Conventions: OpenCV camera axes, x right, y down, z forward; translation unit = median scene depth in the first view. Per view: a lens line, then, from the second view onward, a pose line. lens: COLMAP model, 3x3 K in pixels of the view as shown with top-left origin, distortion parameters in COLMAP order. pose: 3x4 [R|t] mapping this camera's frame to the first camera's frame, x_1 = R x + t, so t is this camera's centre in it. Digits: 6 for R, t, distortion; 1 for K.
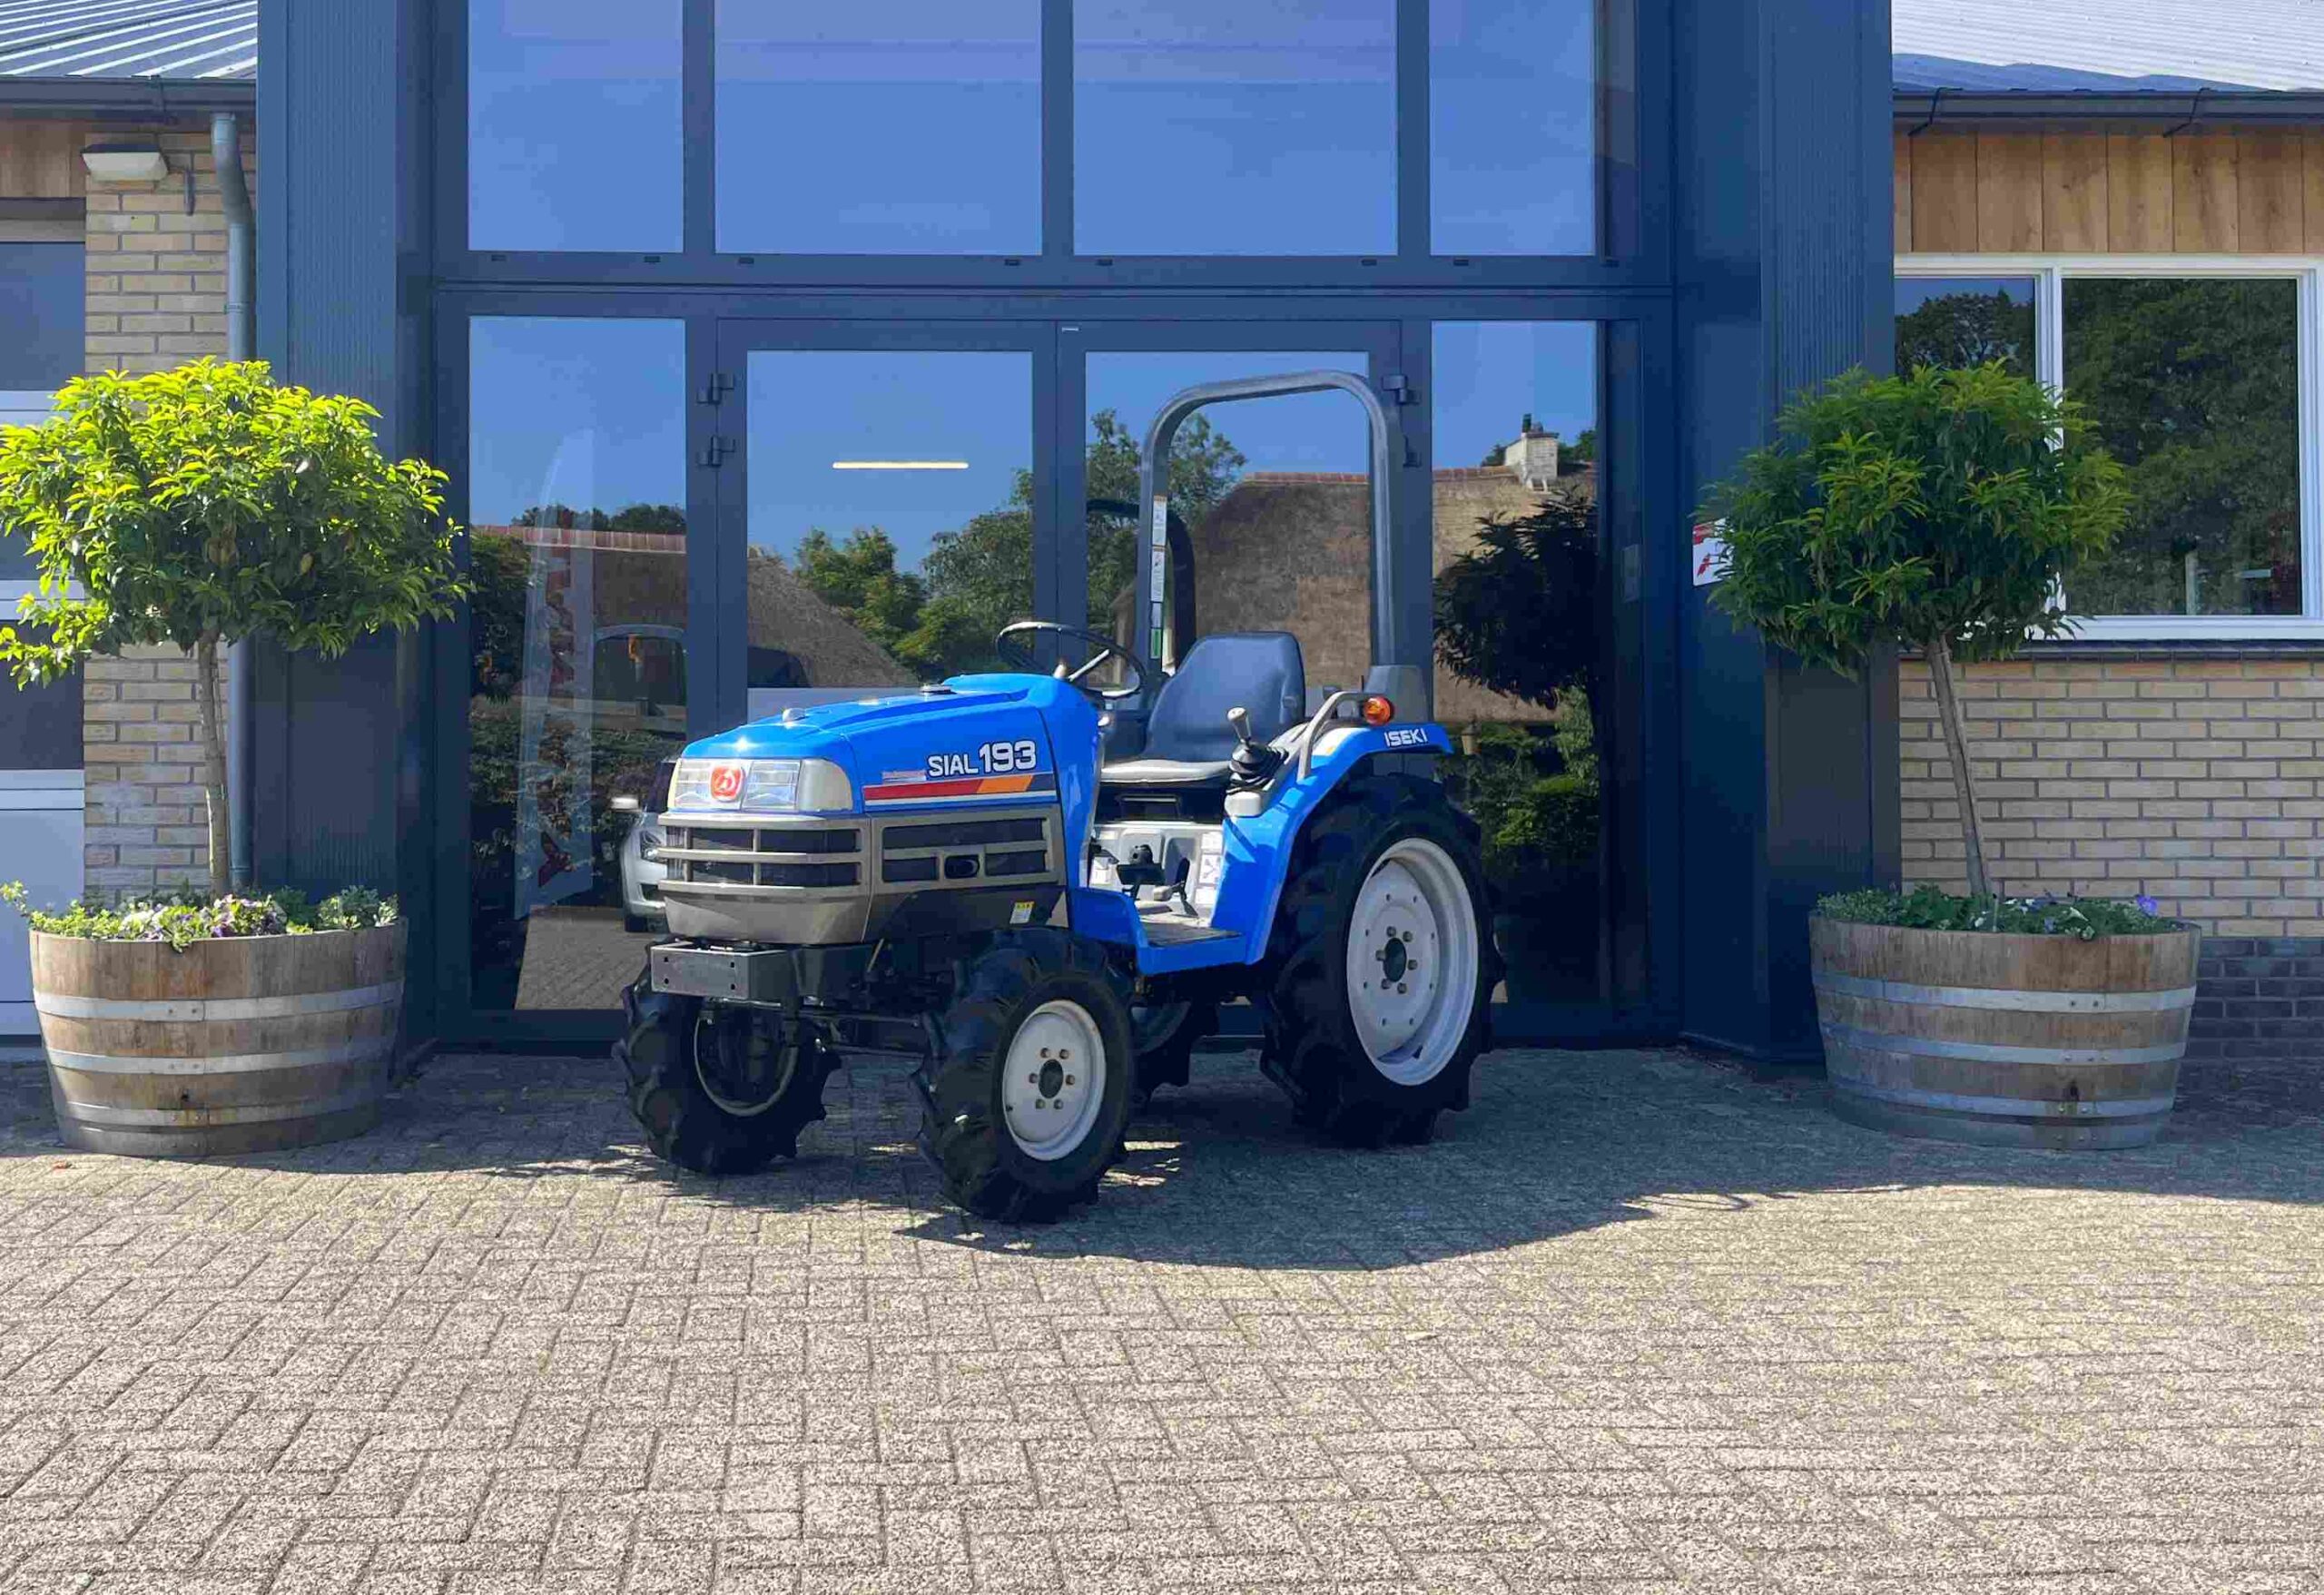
lens RADIAL K [[2398.0, 0, 918.6], [0, 2398.0, 755.9], [0, 0, 1]] dist [0.053718, -0.042382]
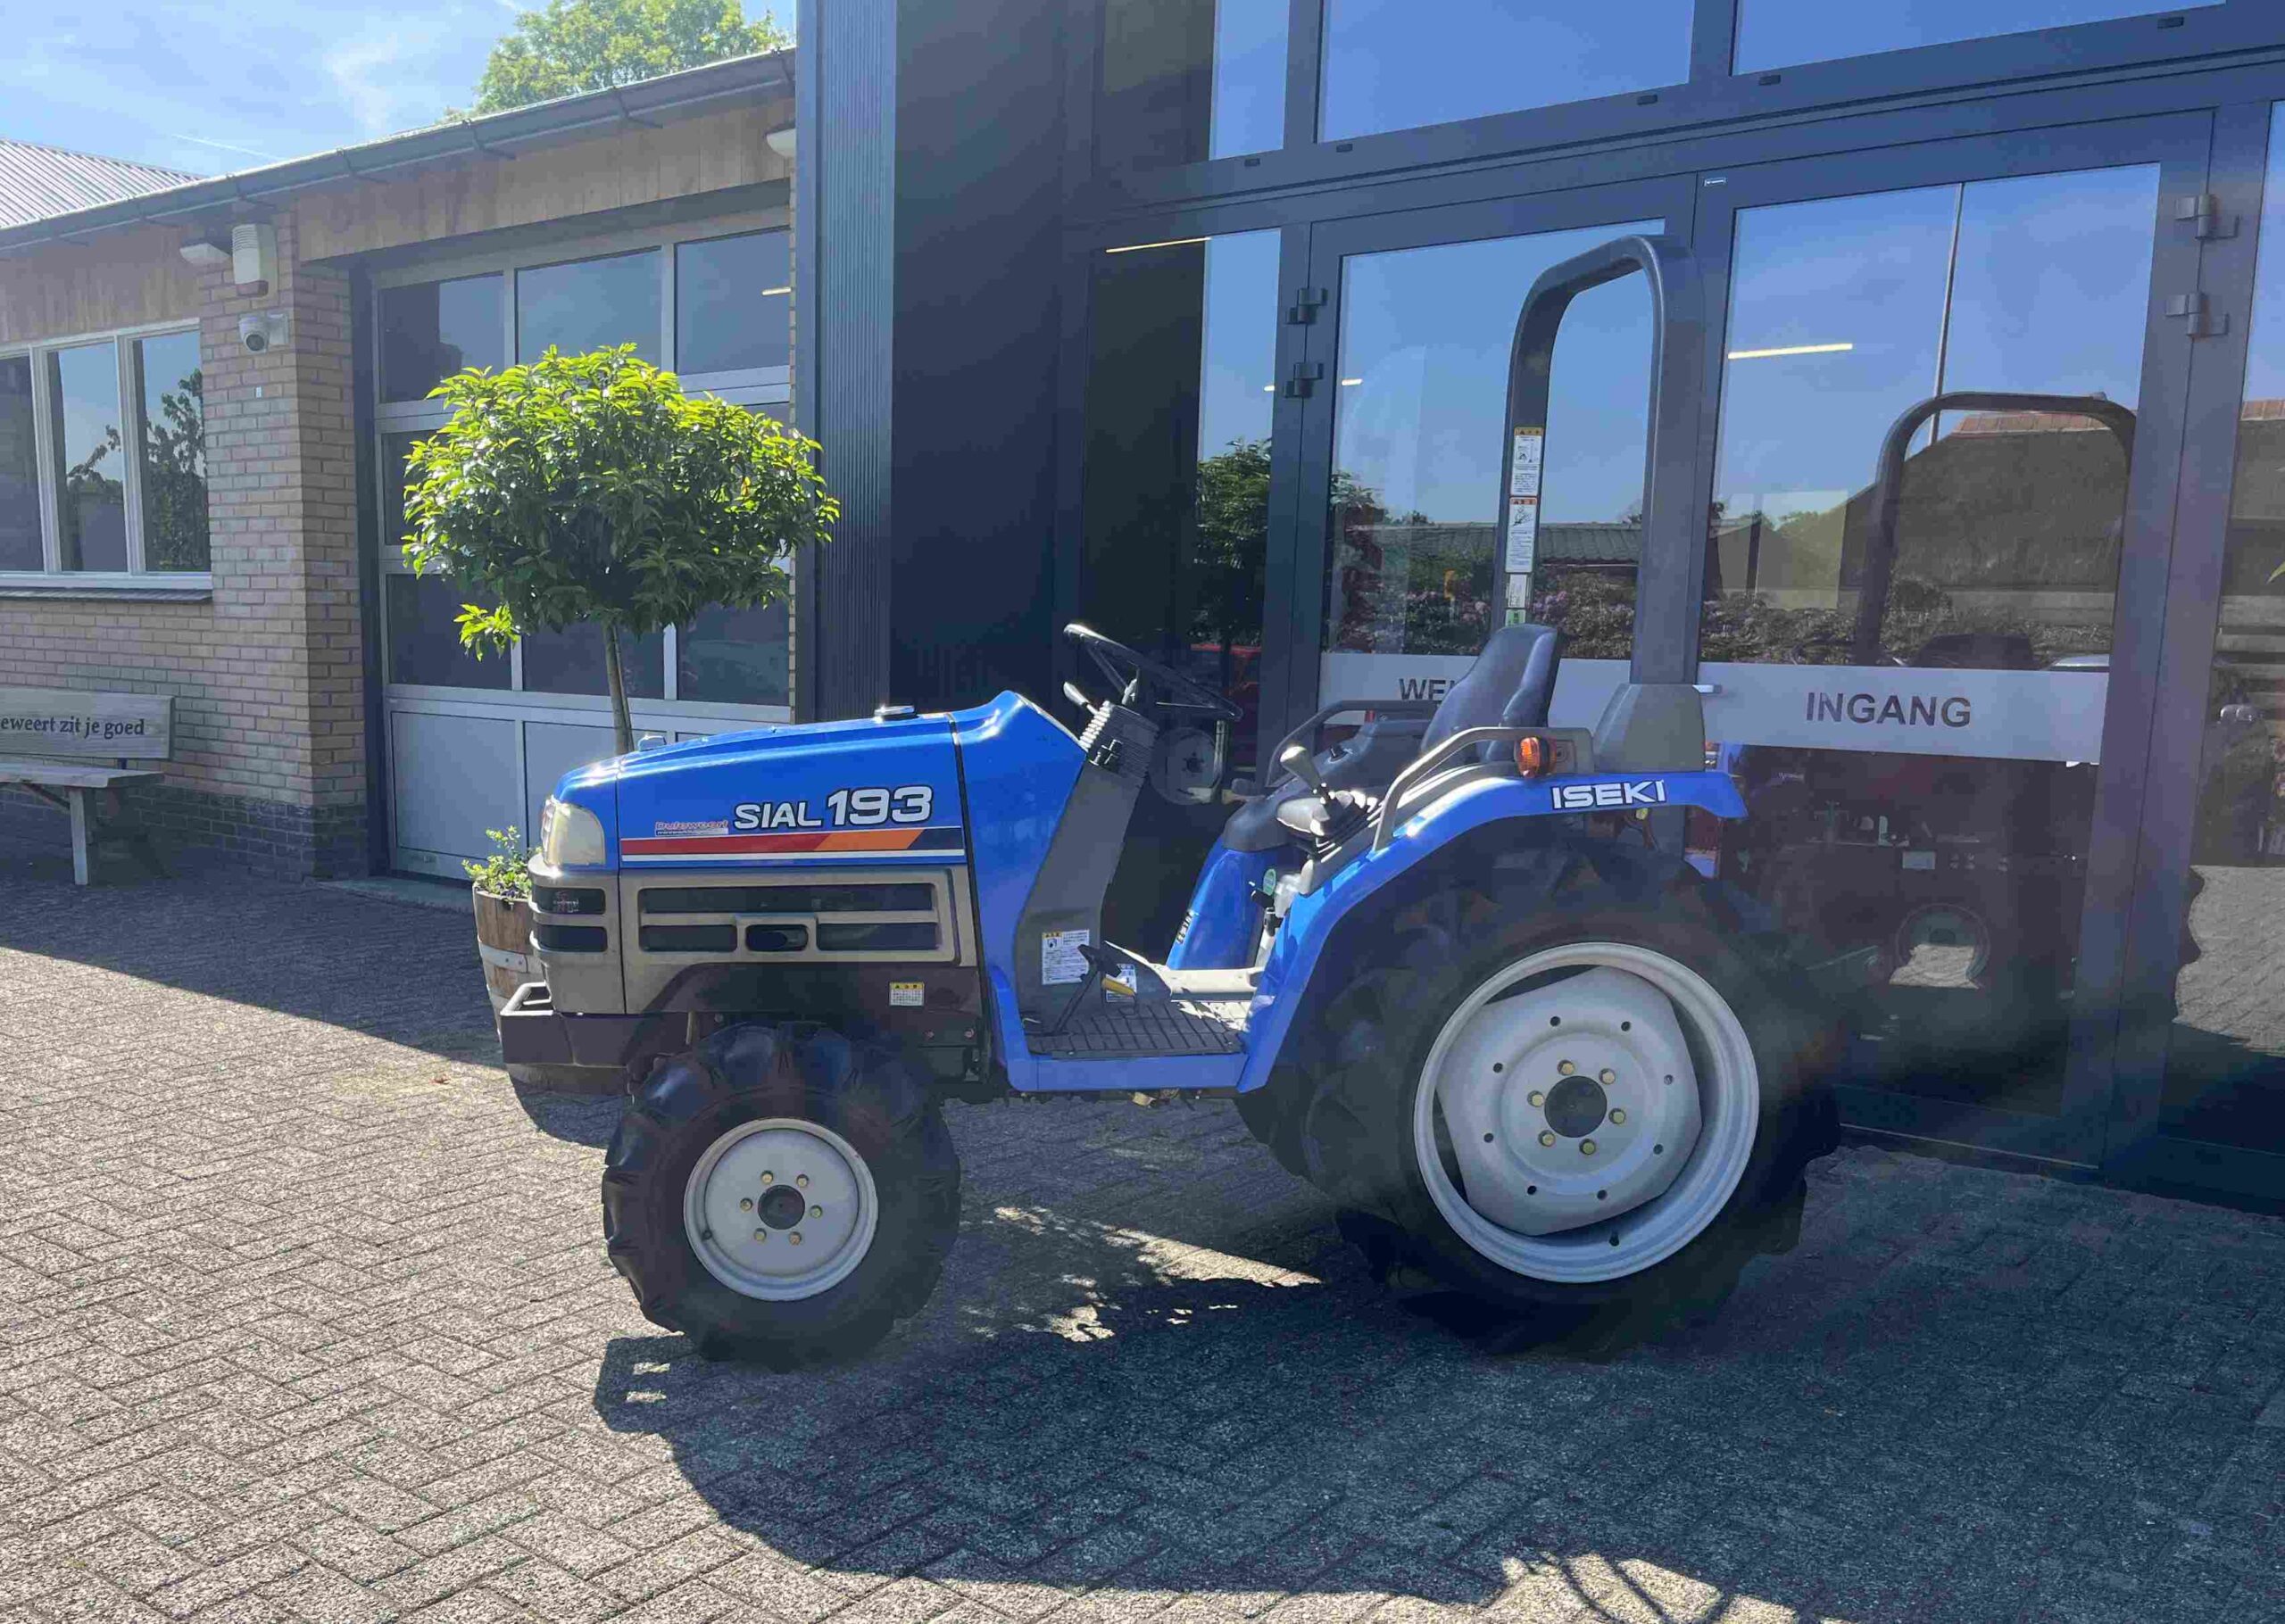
lens RADIAL K [[1998.1, 0, 1009.5], [0, 1998.1, 964.8], [0, 0, 1]] dist [0.069954, -0.102048]
pose [[0.740000, 0.130831, -0.659760, 0.460598], [-0.012269, 0.983362, 0.181241, -0.061710], [0.672495, -0.126024, 0.729294, 0.461347]]
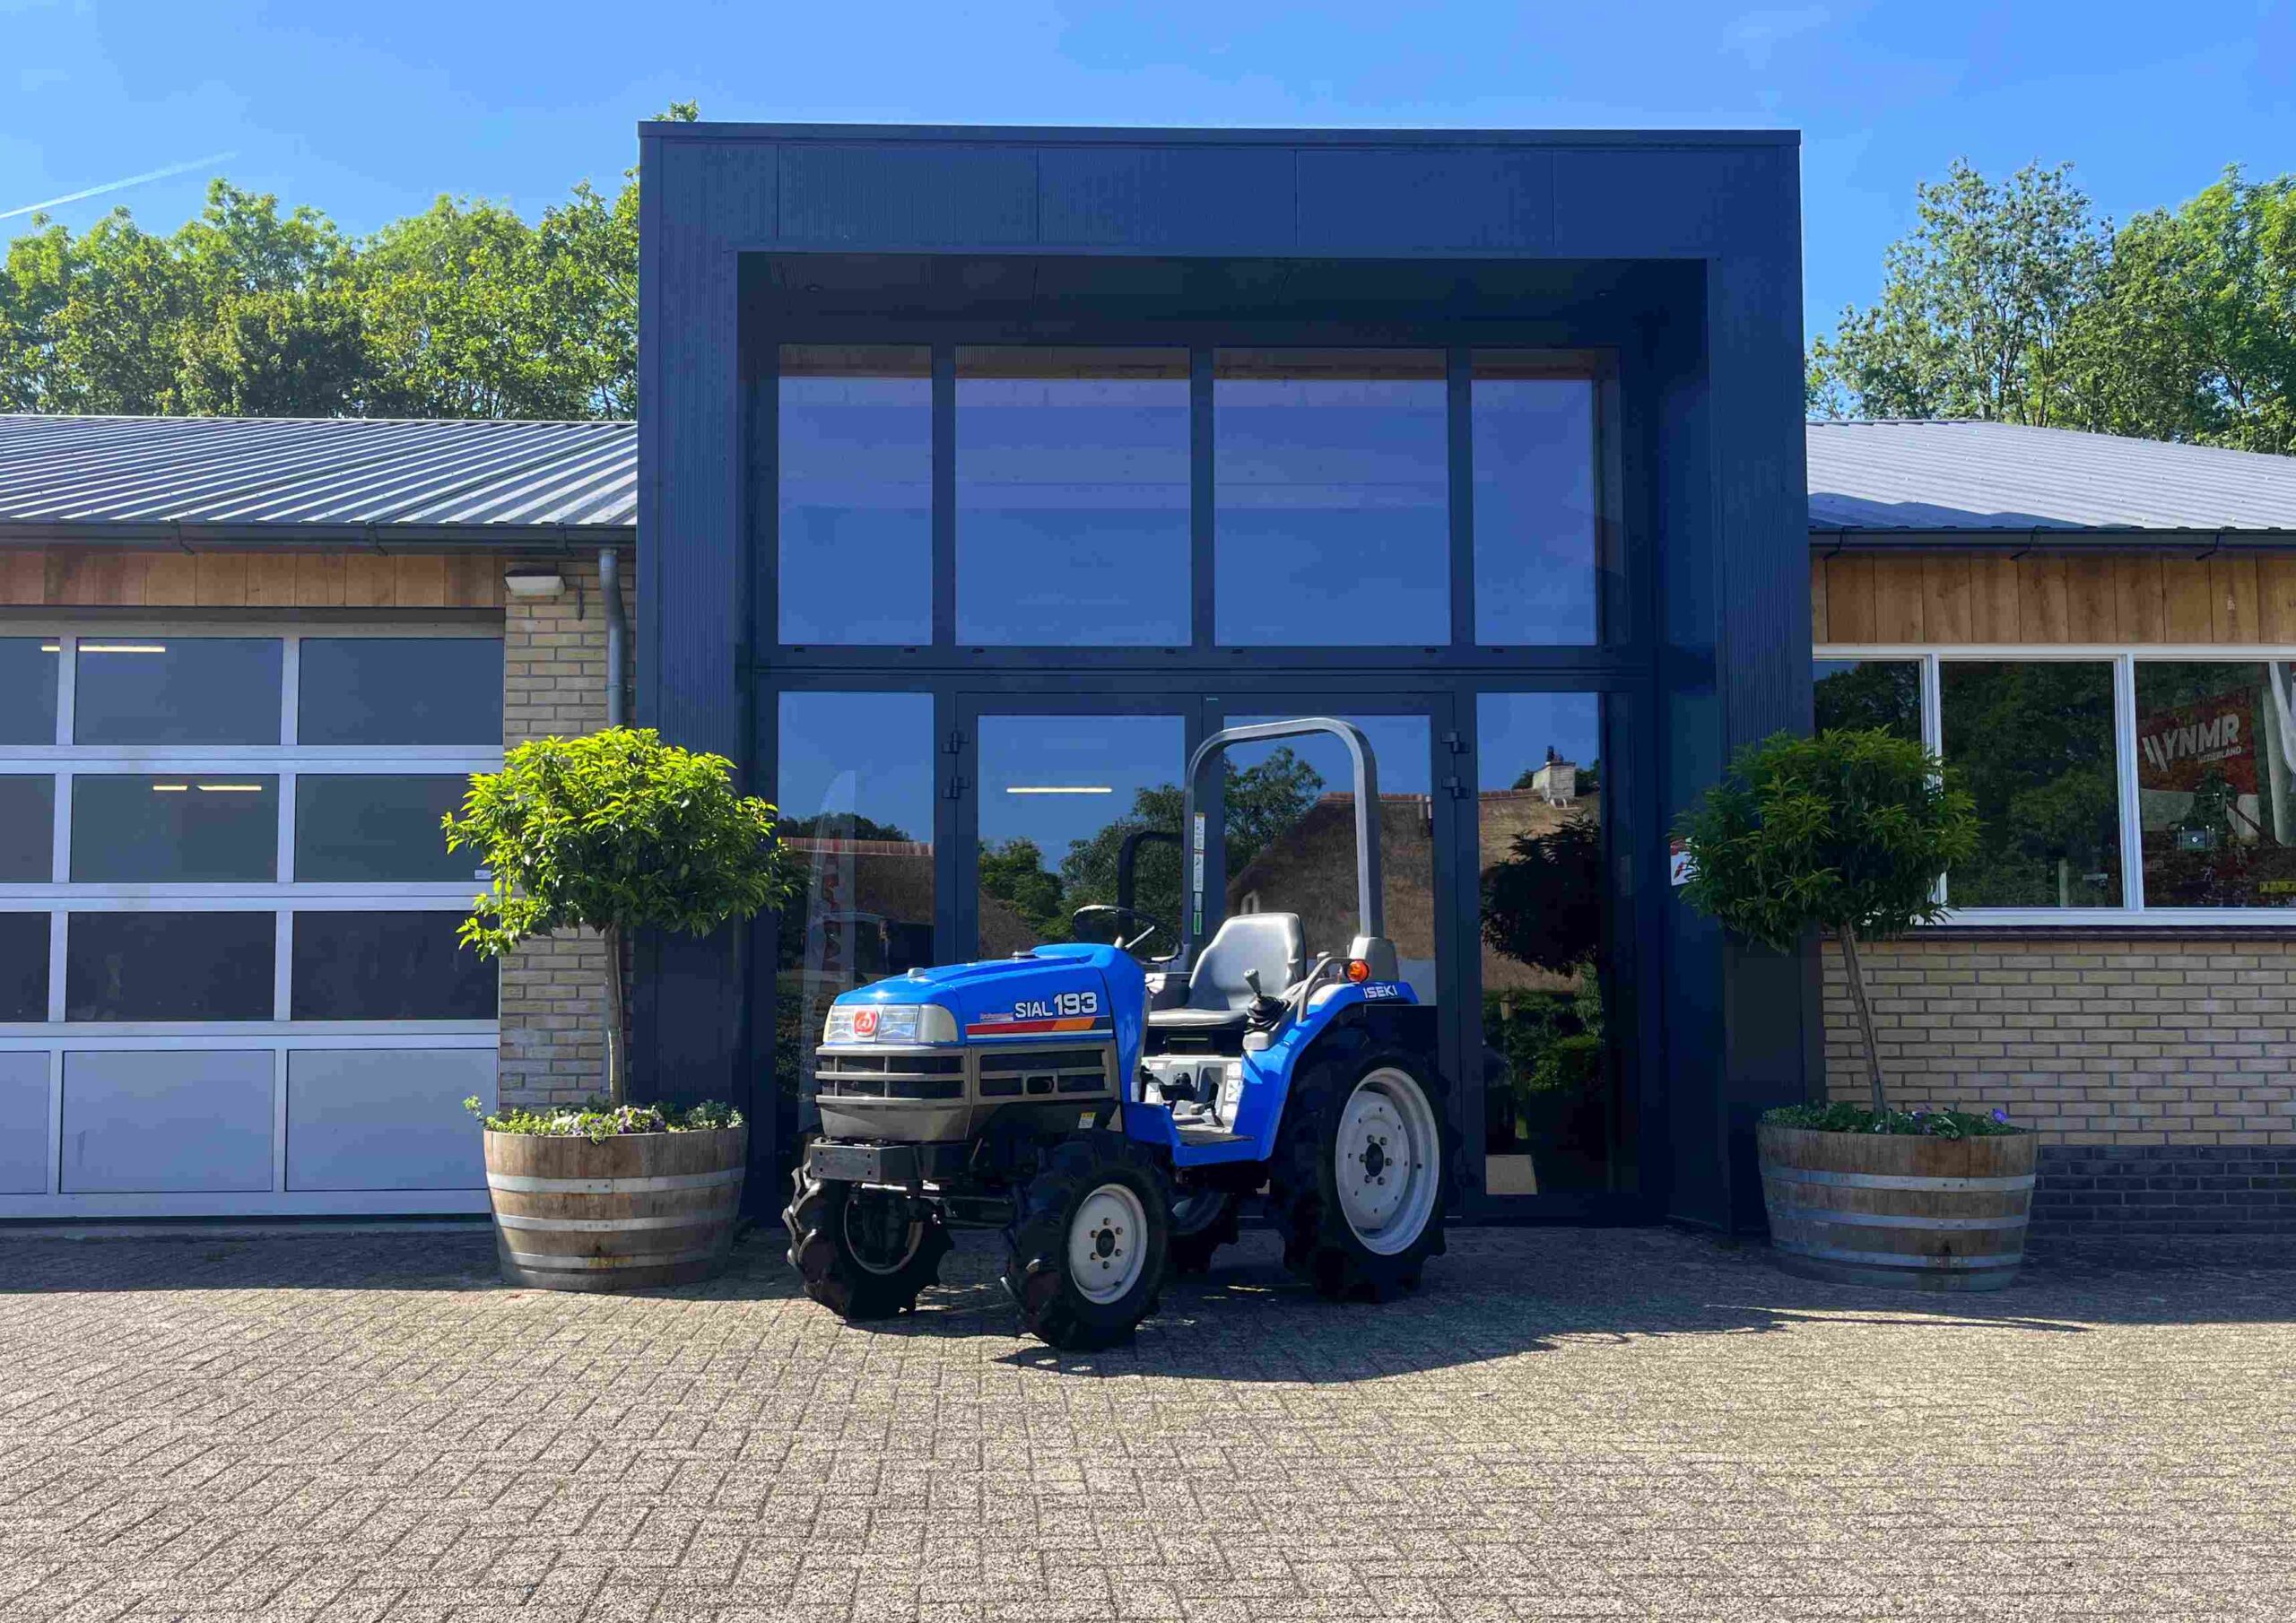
lens RADIAL K [[1958.0, 0, 1025.0], [0, 1958.0, 942.2], [0, 0, 1]] dist [0.063805, -0.066404]
pose [[0.999901, 0.000172, -0.014041, -0.036974], [-0.000738, 0.999187, -0.040317, 0.008563], [0.014023, 0.040323, 0.999088, -0.150991]]
